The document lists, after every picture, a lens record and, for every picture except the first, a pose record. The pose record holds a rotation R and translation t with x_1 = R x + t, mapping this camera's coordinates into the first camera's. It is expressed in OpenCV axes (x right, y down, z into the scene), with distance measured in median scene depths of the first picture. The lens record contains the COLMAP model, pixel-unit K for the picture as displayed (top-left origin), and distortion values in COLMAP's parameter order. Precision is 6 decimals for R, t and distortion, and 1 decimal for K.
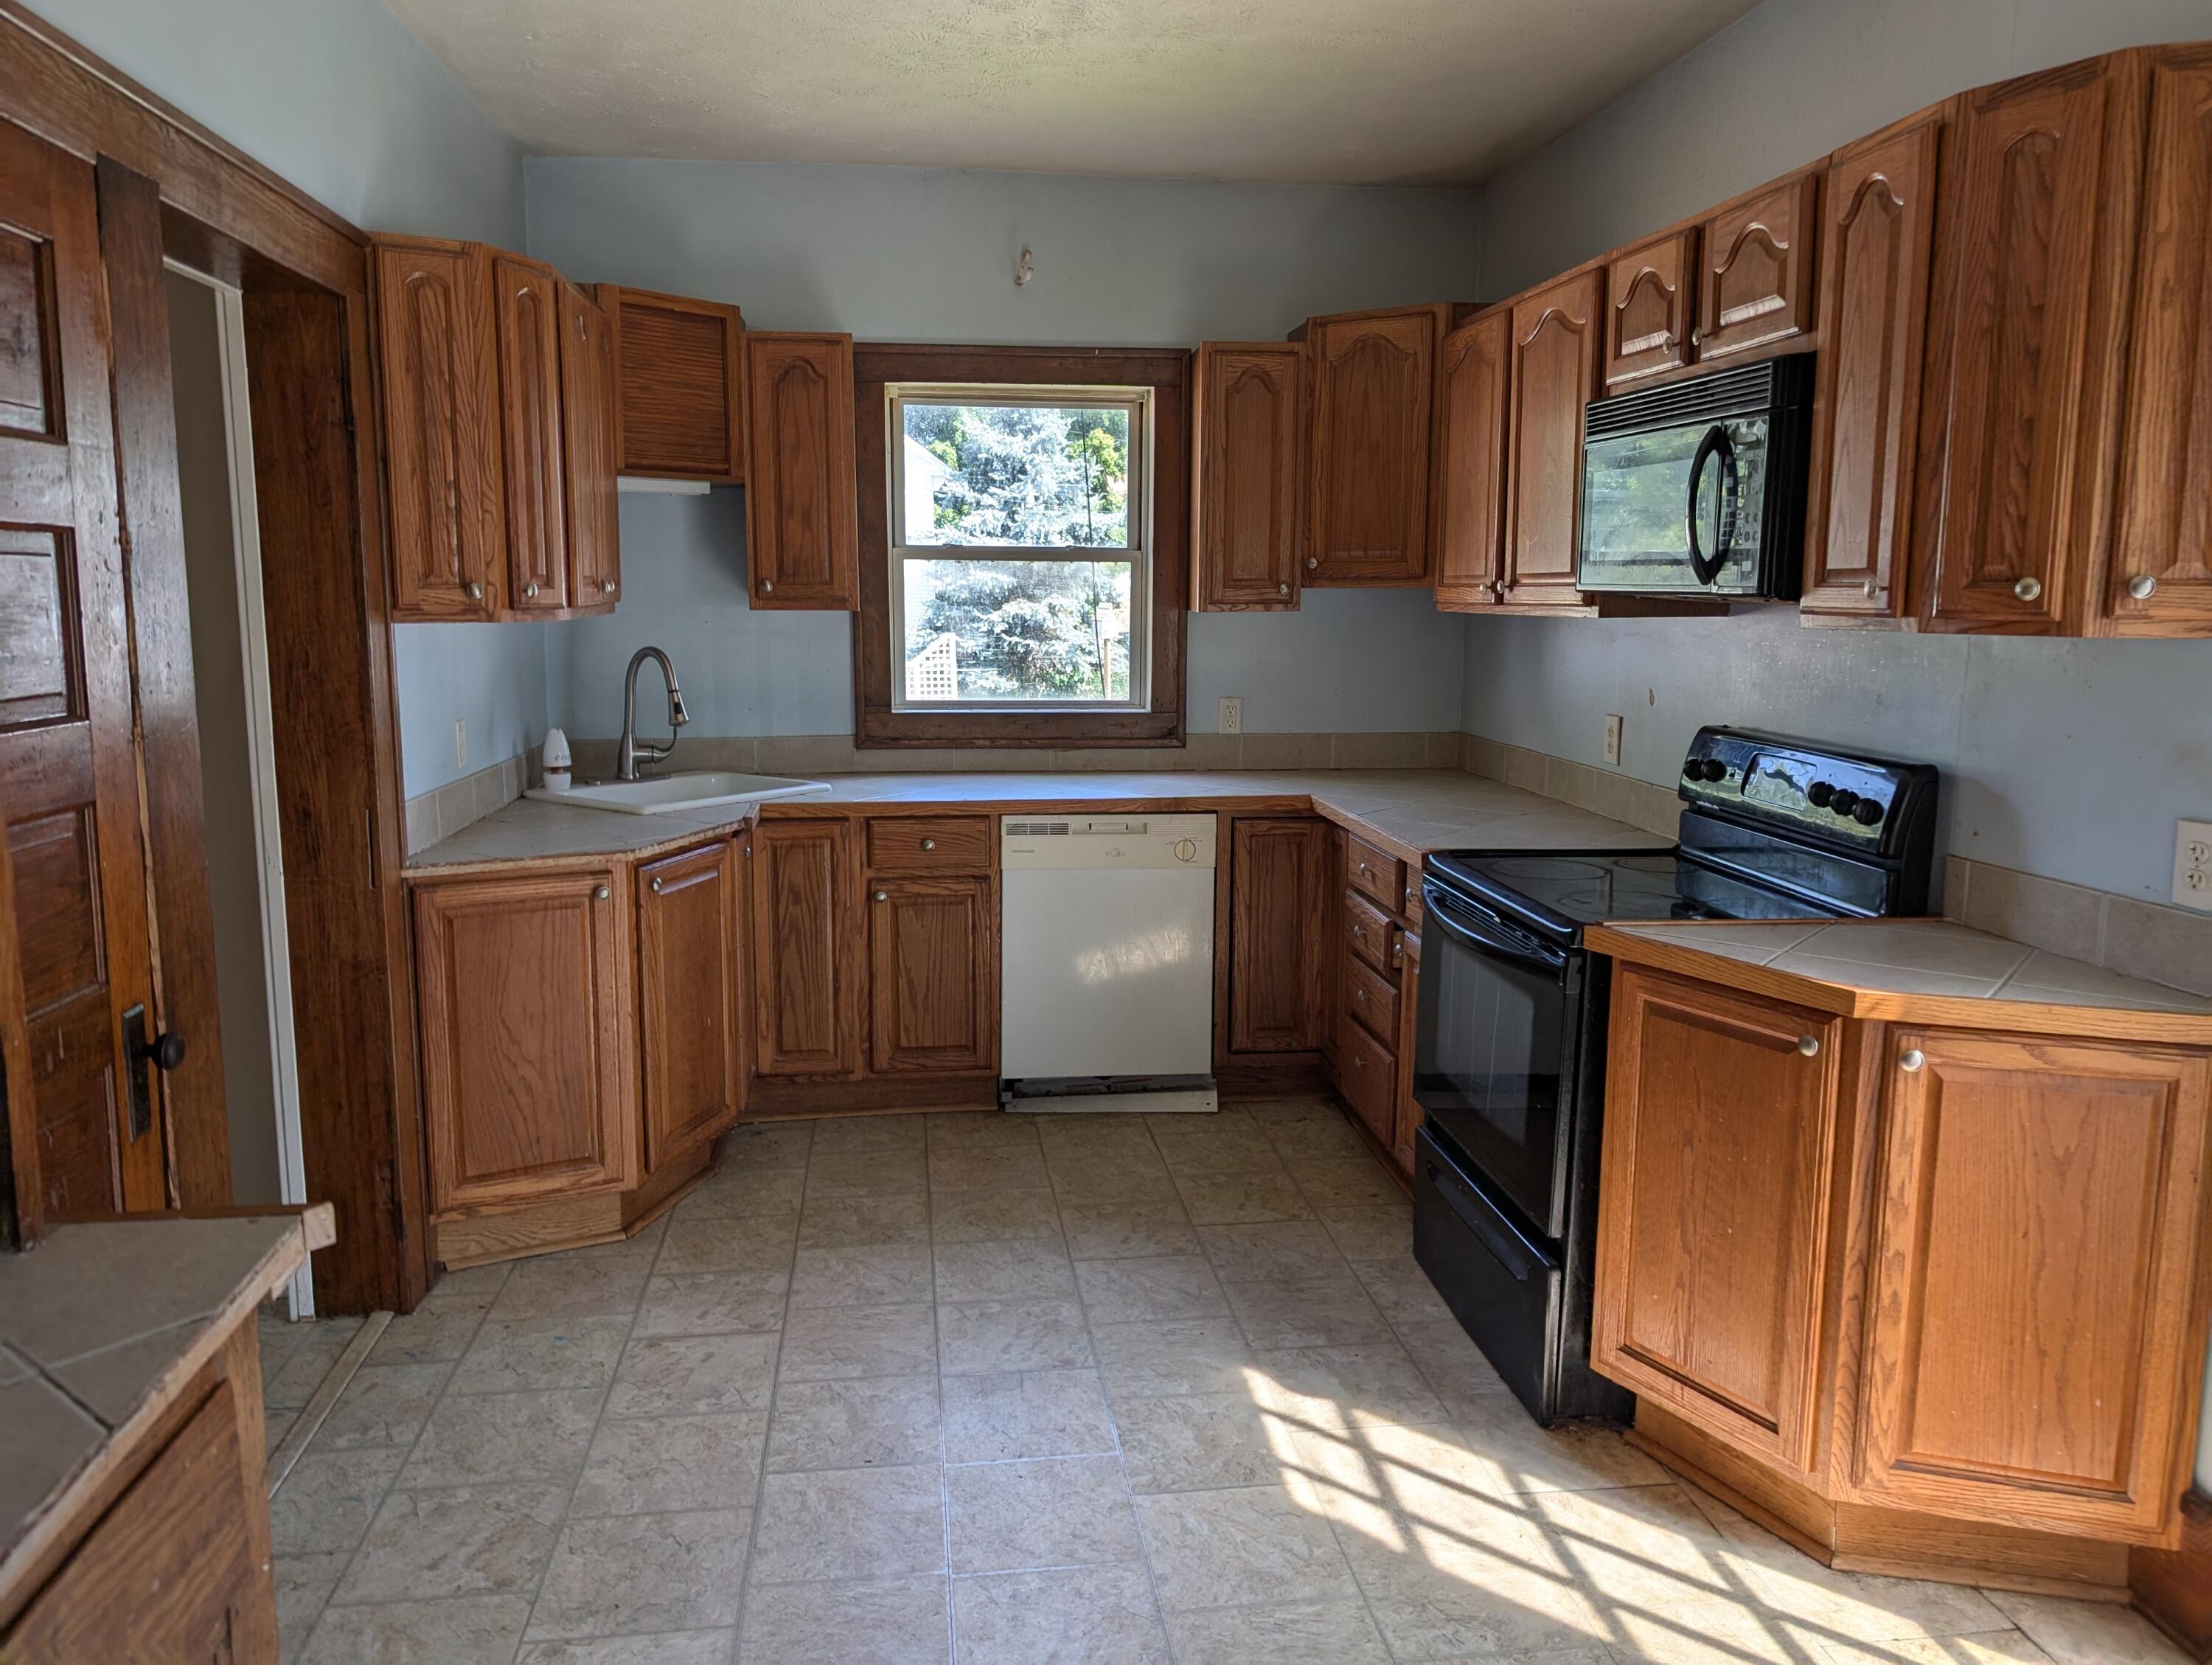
lens RADIAL K [[1575.1, 0, 1103.7], [0, 1575.1, 786.9], [0, 0, 1]] dist [0.008626, -0.007427]
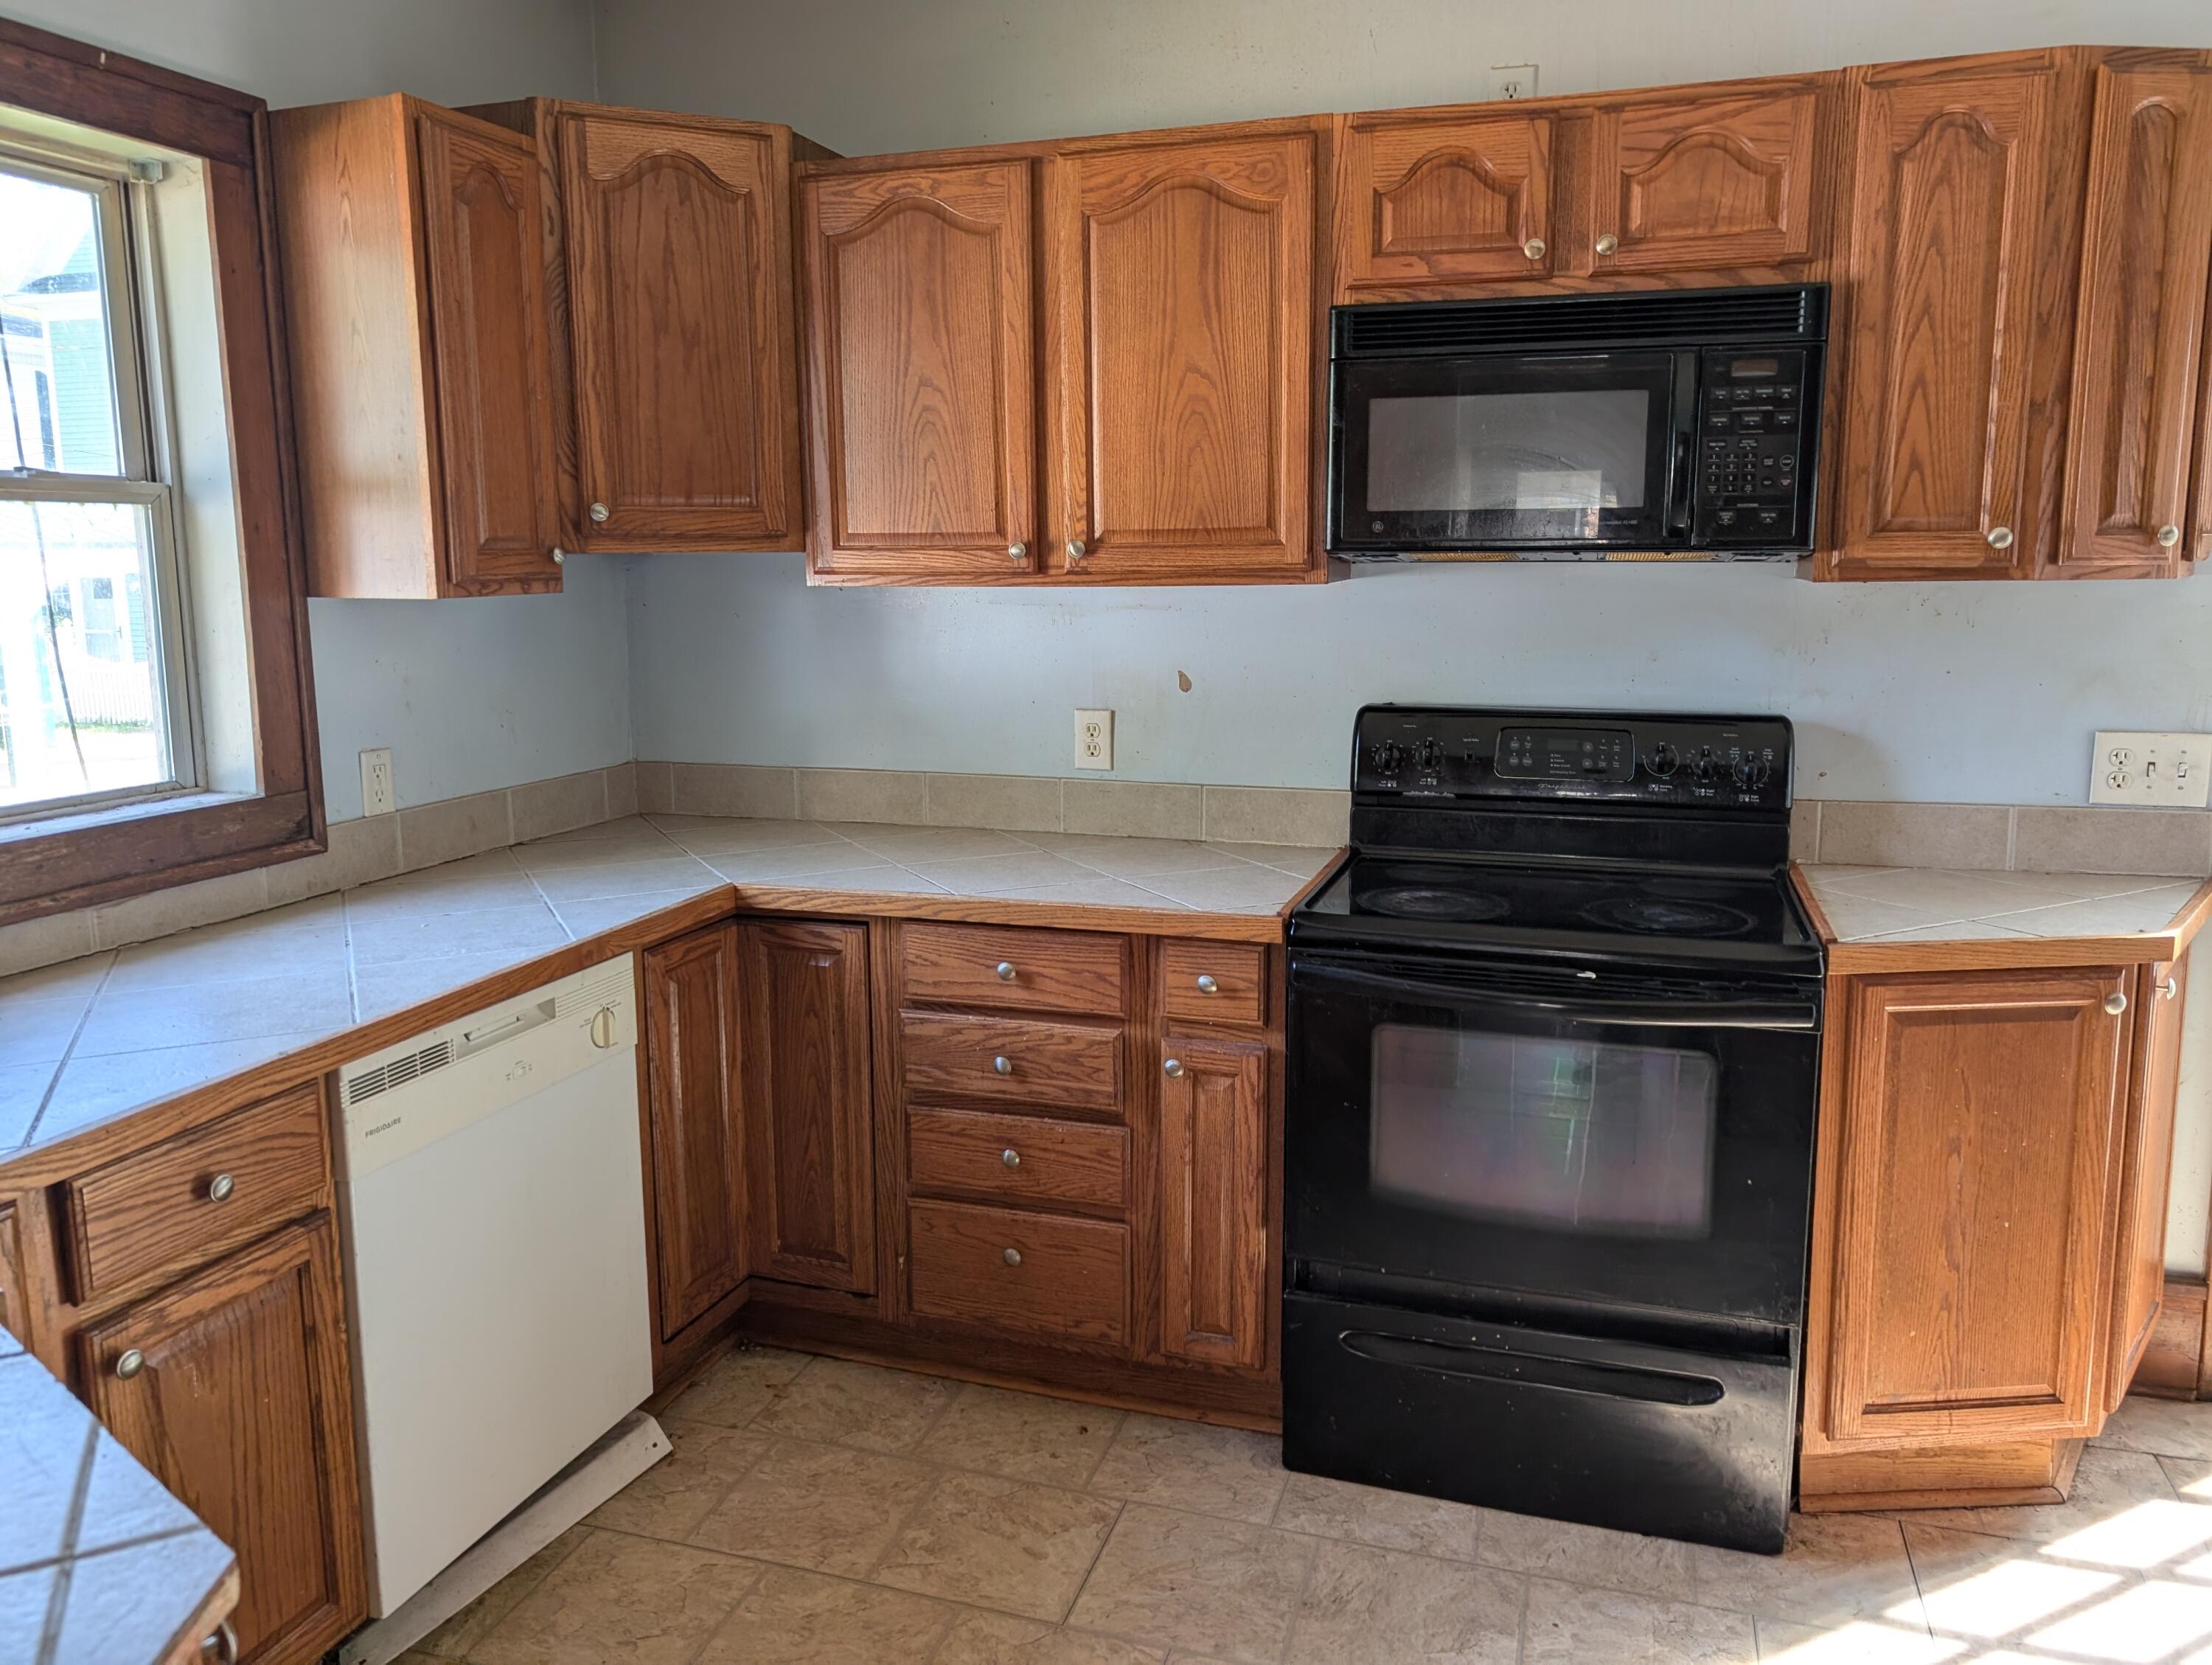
lens RADIAL K [[1575.1, 0, 1146.4], [0, 1575.1, 778.3], [0, 0, 1]] dist [0.008626, -0.007427]
pose [[0.424797, -0.137819, 0.894736, -0.363464], [0.124853, 0.987818, 0.092880, -0.076708], [-0.896638, 0.072255, 0.436830, 0.600172]]
